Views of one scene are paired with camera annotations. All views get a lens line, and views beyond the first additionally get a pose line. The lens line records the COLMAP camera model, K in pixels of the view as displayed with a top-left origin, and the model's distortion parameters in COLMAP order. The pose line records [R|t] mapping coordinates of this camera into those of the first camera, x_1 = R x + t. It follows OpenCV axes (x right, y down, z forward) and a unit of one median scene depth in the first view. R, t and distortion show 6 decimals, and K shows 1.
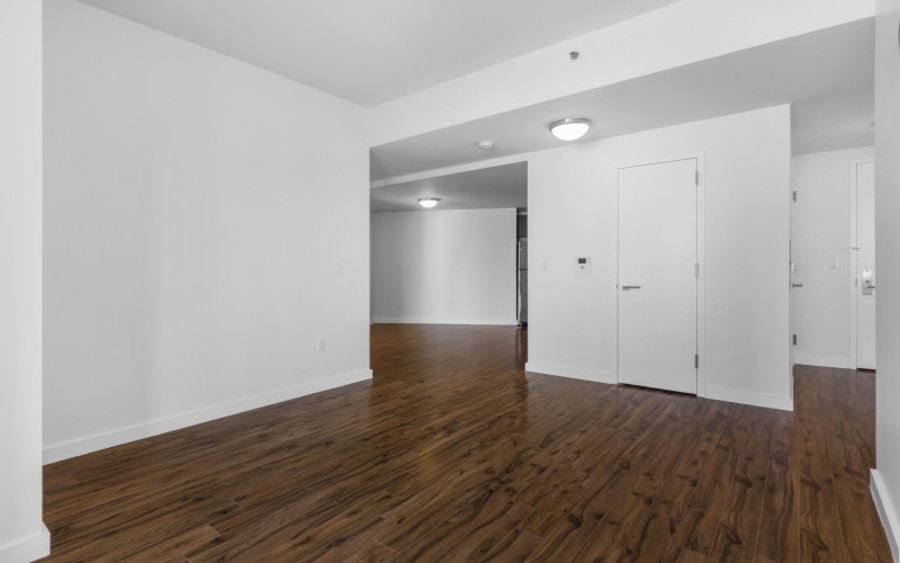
lens RADIAL K [[408.3, 0, 449.9], [0, 408.3, 263.4], [0, 0, 1]] dist [-0.000113, -0.000208]
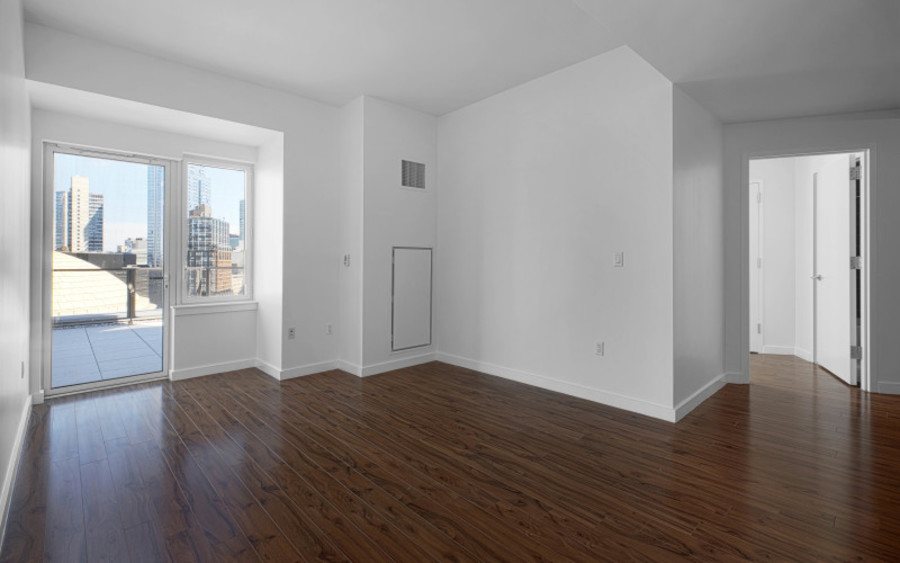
lens RADIAL K [[413.2, 0, 455.7], [0, 413.2, 252.5], [0, 0, 1]] dist [0.001330, 0.000264]
pose [[-0.101542, -0.009637, -0.994785, 1.038468], [0.012266, 0.999865, -0.010938, -0.048026], [0.994756, -0.013313, -0.101410, 1.168842]]
